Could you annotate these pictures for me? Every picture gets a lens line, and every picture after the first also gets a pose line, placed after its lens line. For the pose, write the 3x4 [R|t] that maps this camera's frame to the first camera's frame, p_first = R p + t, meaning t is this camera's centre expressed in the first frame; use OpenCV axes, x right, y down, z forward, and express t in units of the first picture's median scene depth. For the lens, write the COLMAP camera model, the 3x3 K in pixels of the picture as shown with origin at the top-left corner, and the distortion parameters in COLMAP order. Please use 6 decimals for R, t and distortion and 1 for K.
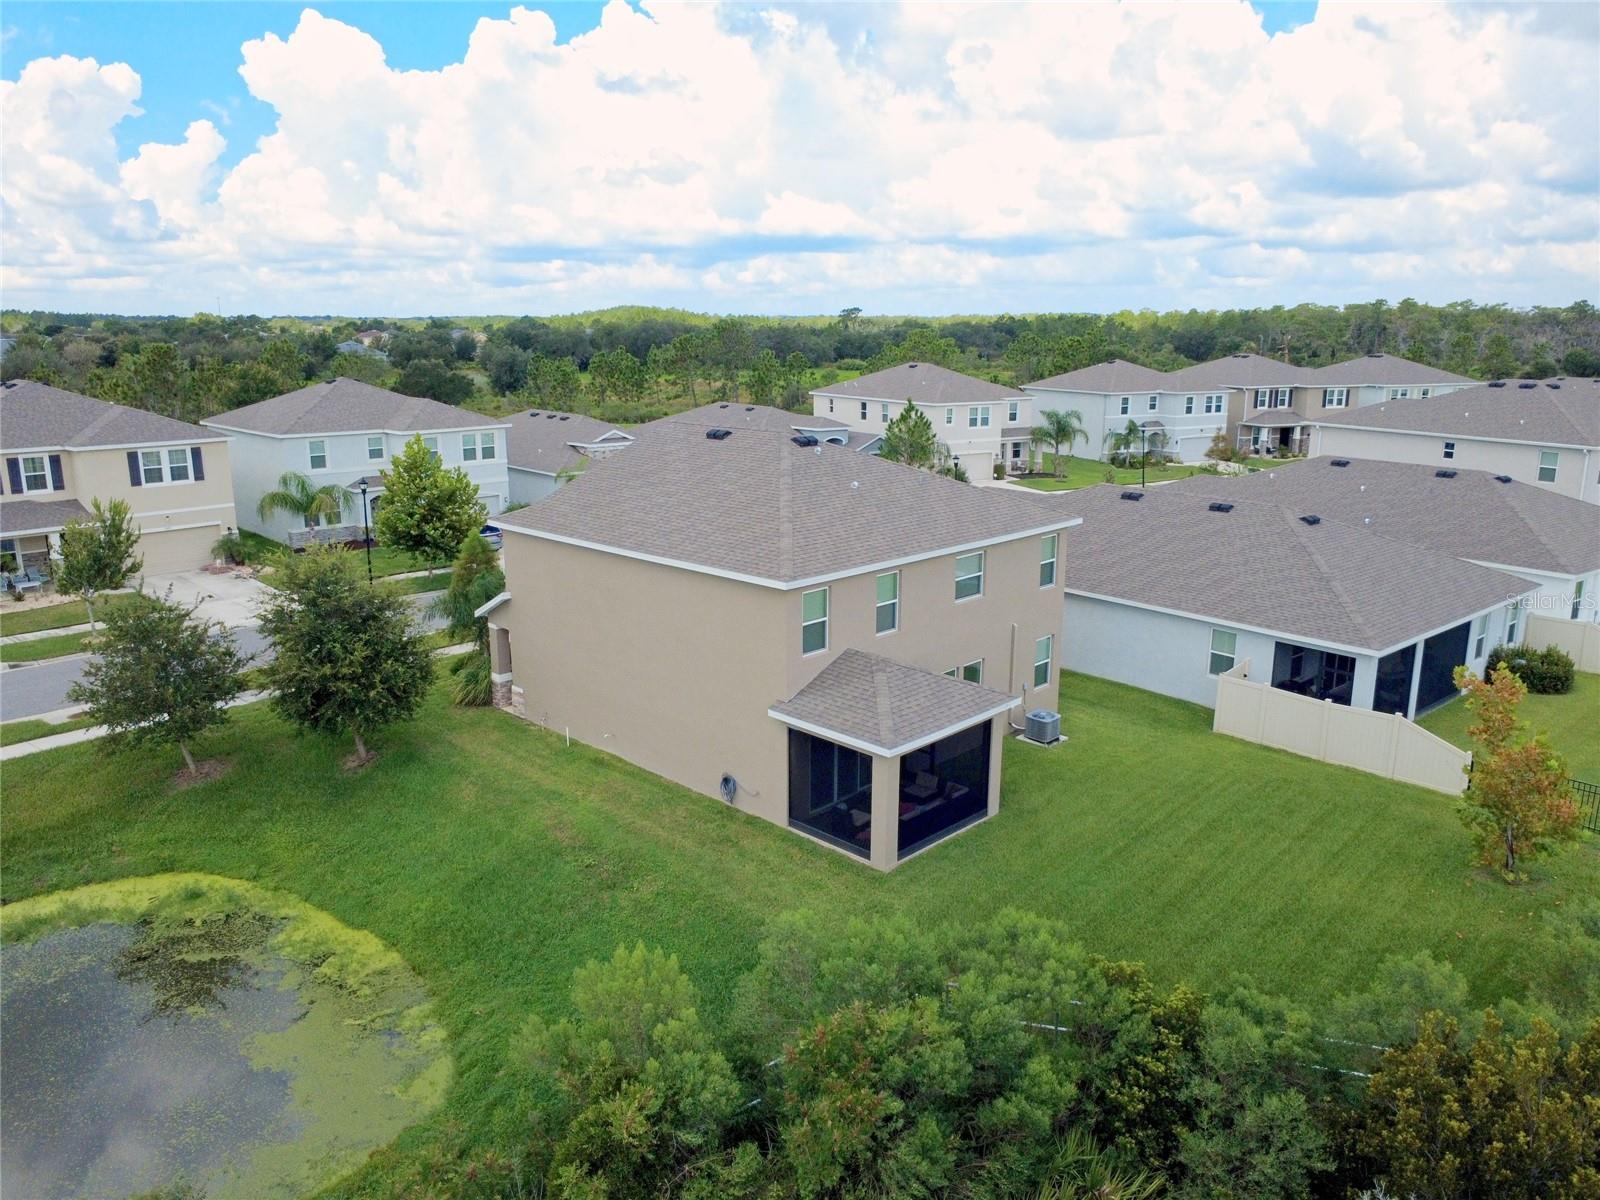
lens RADIAL K [[1209.1, 0, 794.0], [0, 1209.1, 643.8], [0, 0, 1]] dist [-0.005494, 0.000898]
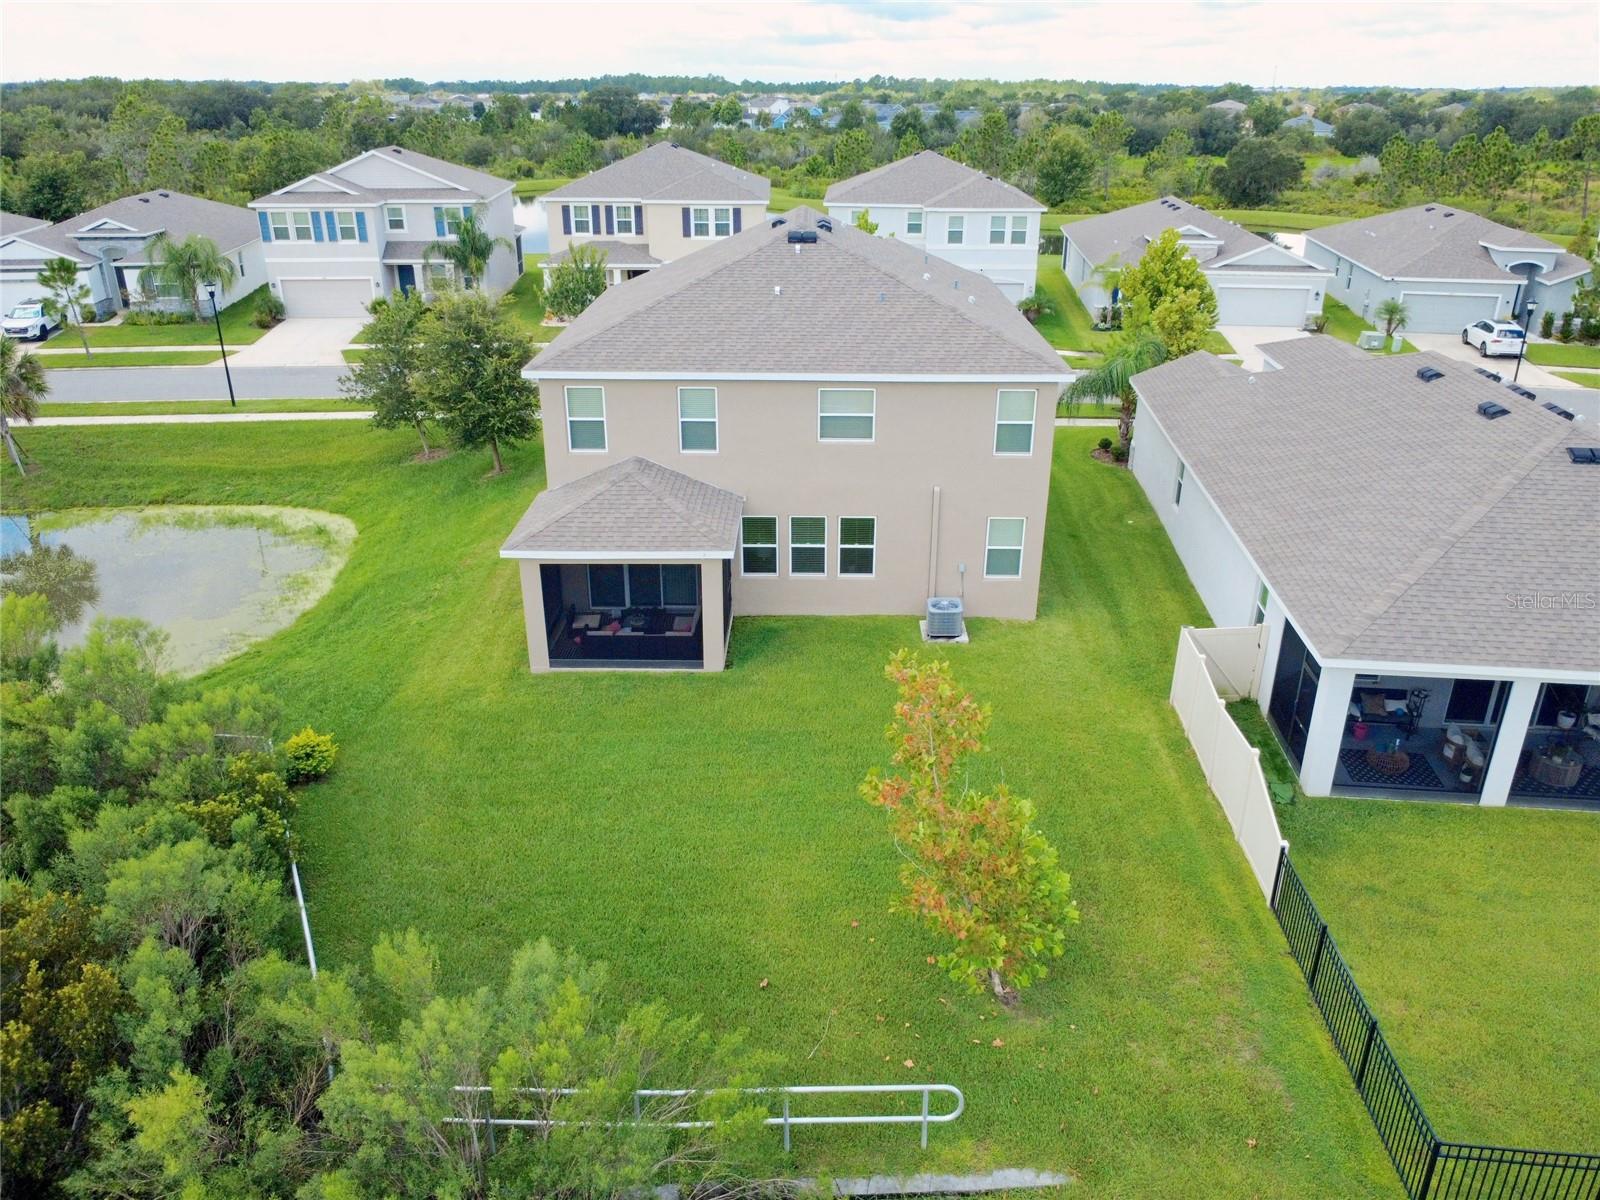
lens RADIAL K [[1209.1, 0, 794.0], [0, 1209.1, 643.8], [0, 0, 1]] dist [-0.005494, 0.000898]
pose [[0.666870, 0.313580, -0.675982, 0.474762], [-0.194252, 0.948937, 0.248567, -0.067668], [0.719410, -0.034450, 0.693731, 0.232785]]
